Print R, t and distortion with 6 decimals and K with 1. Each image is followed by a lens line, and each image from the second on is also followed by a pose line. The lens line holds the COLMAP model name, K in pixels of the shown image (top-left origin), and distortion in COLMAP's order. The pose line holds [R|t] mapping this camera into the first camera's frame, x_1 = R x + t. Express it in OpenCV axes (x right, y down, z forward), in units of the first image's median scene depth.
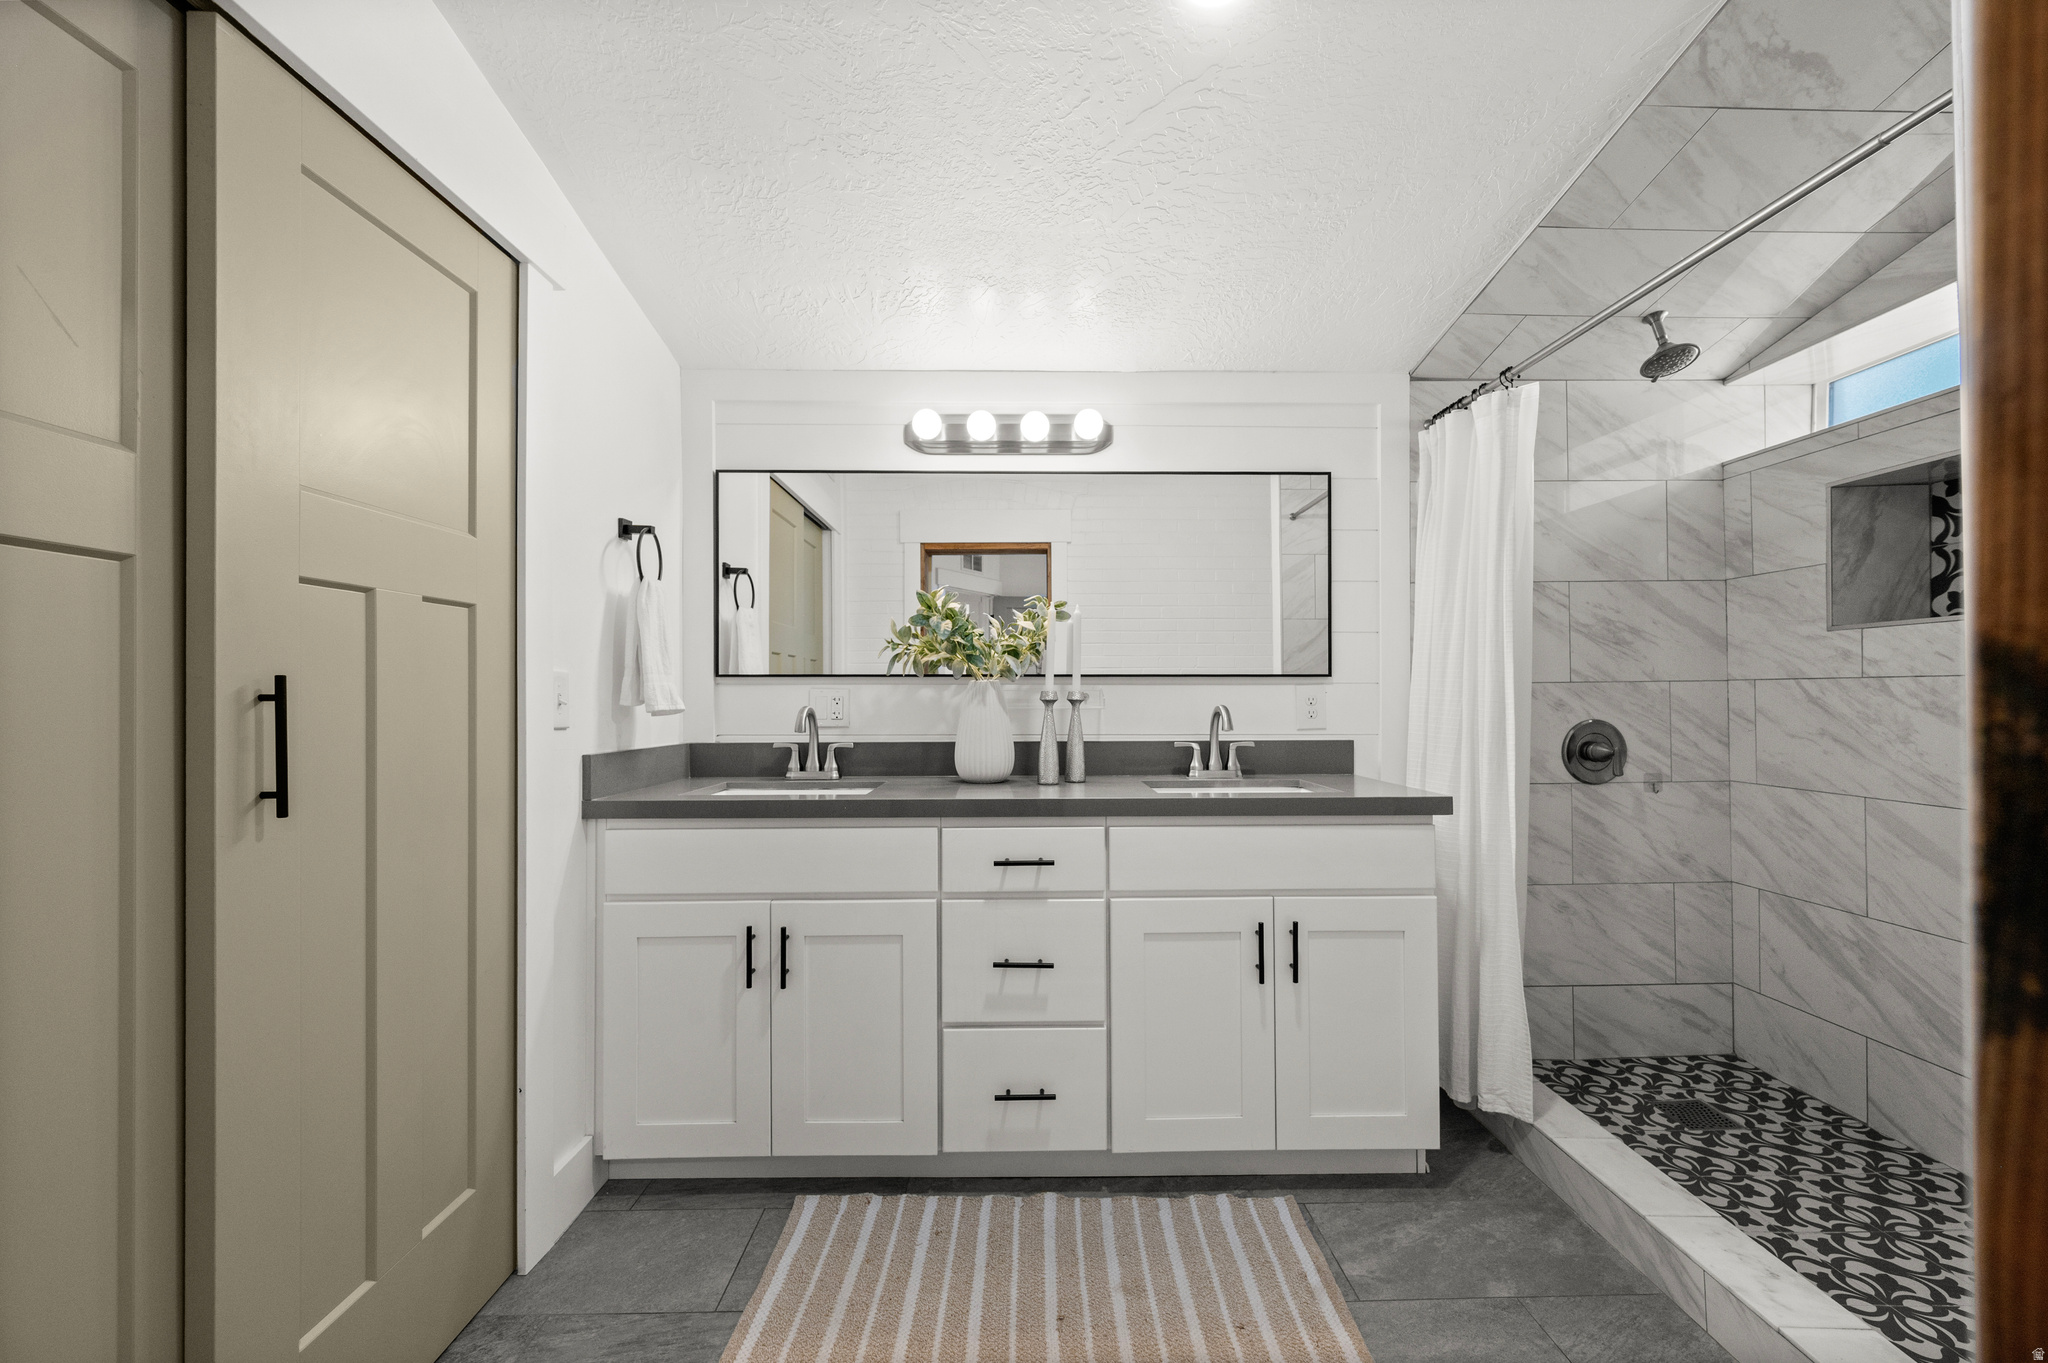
lens RADIAL K [[813.5, 0, 1025.8], [0, 813.5, 674.5], [0, 0, 1]] dist [-0.001690, -0.000046]
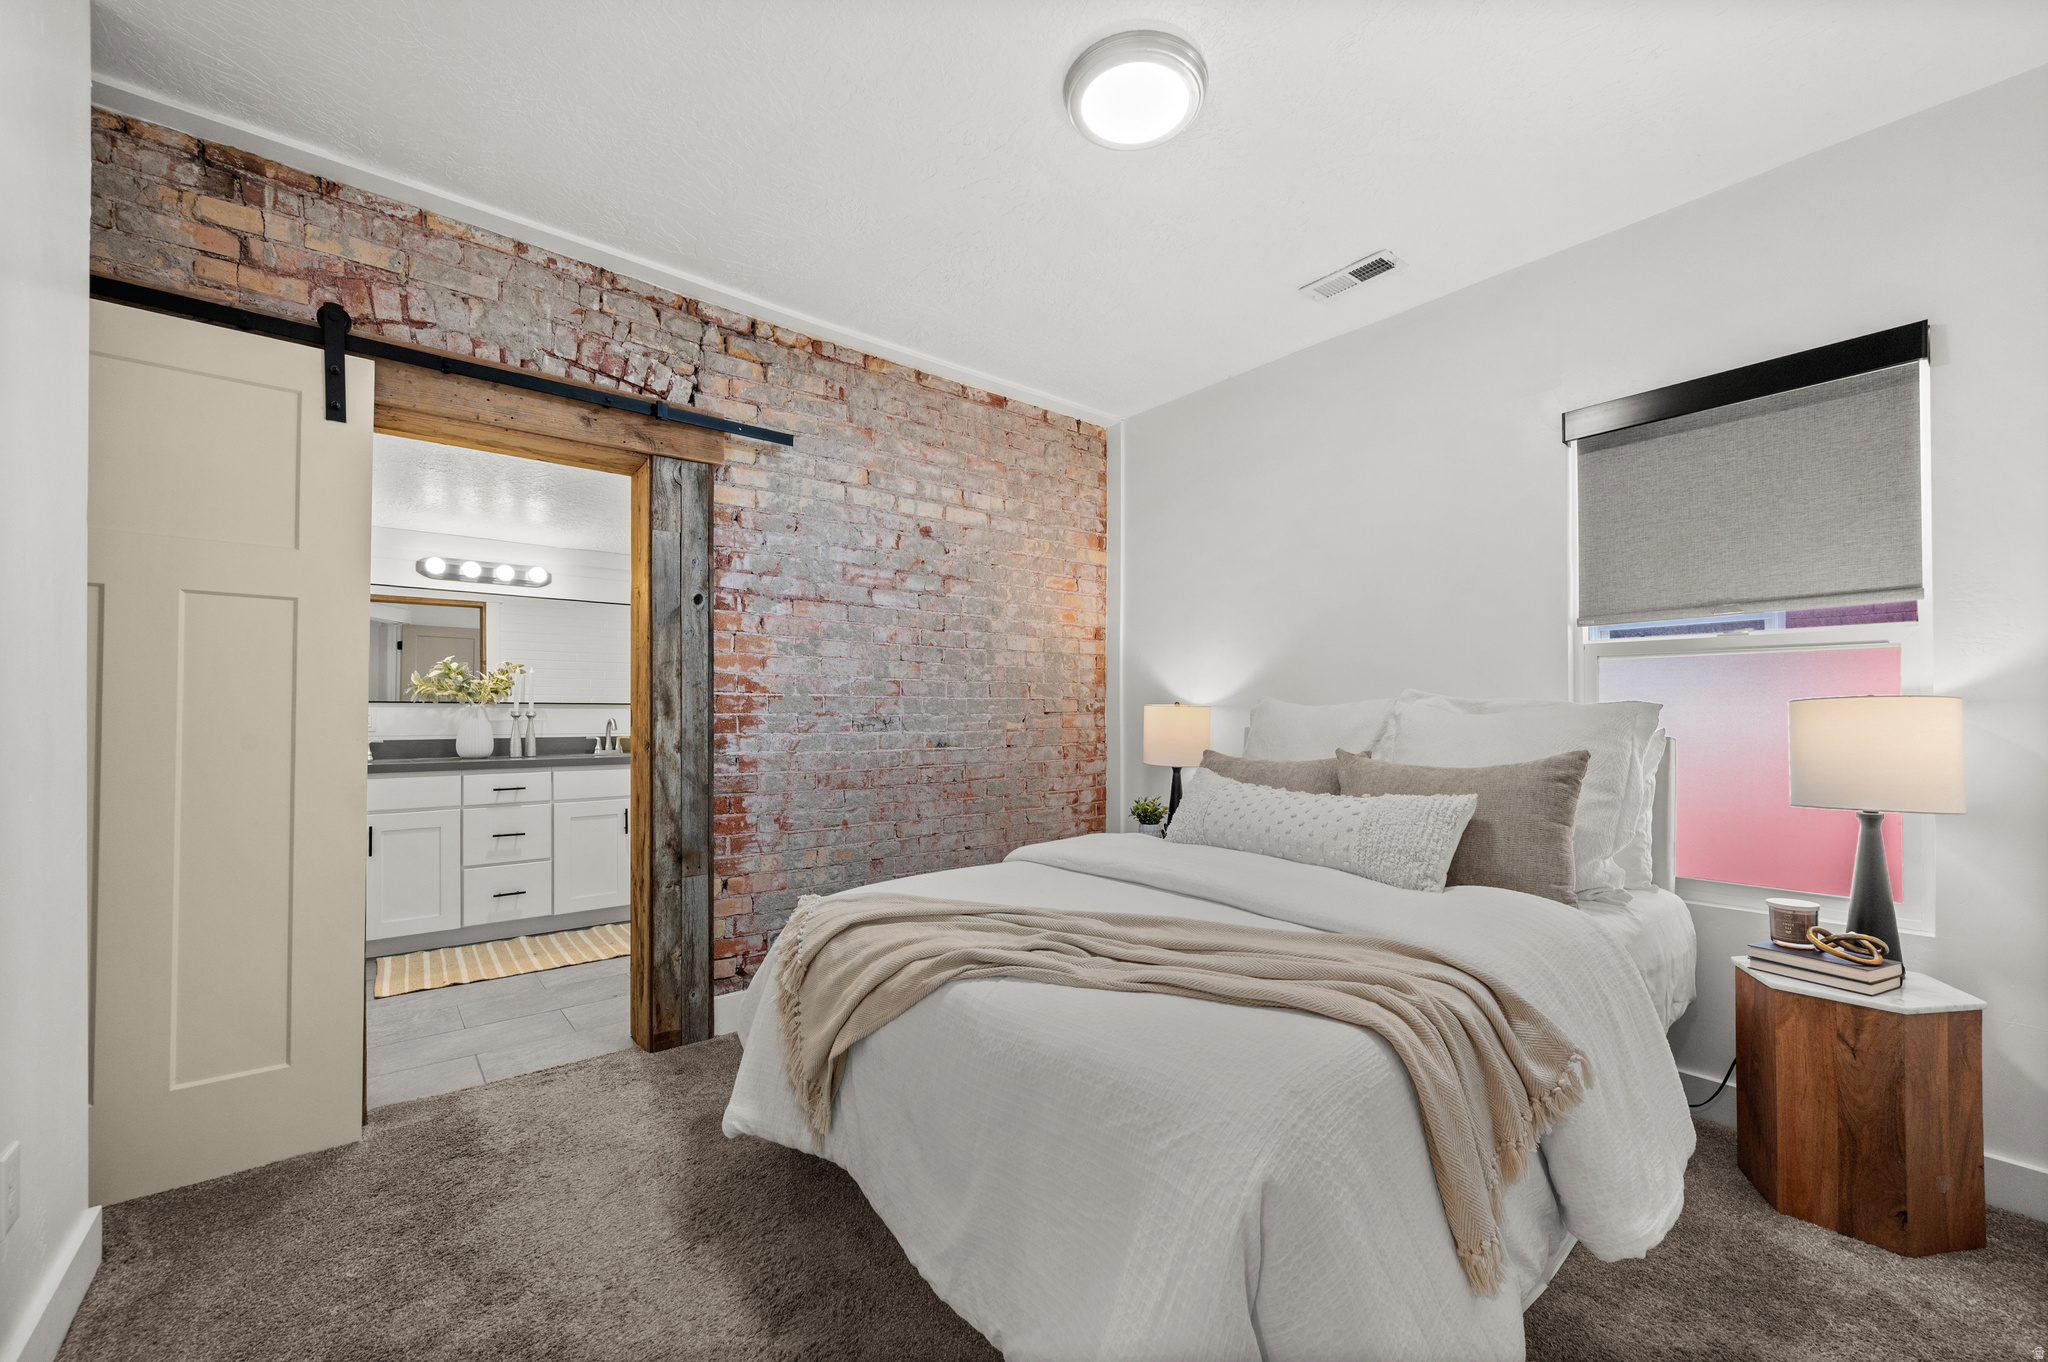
lens RADIAL K [[813.5, 0, 1026.5], [0, 813.5, 702.4], [0, 0, 1]] dist [-0.001690, -0.000046]
pose [[0.781672, 0.006222, 0.623658, -0.229306], [-0.002971, 0.999976, -0.006253, 0.006888], [-0.623682, 0.003035, 0.781672, -1.297121]]
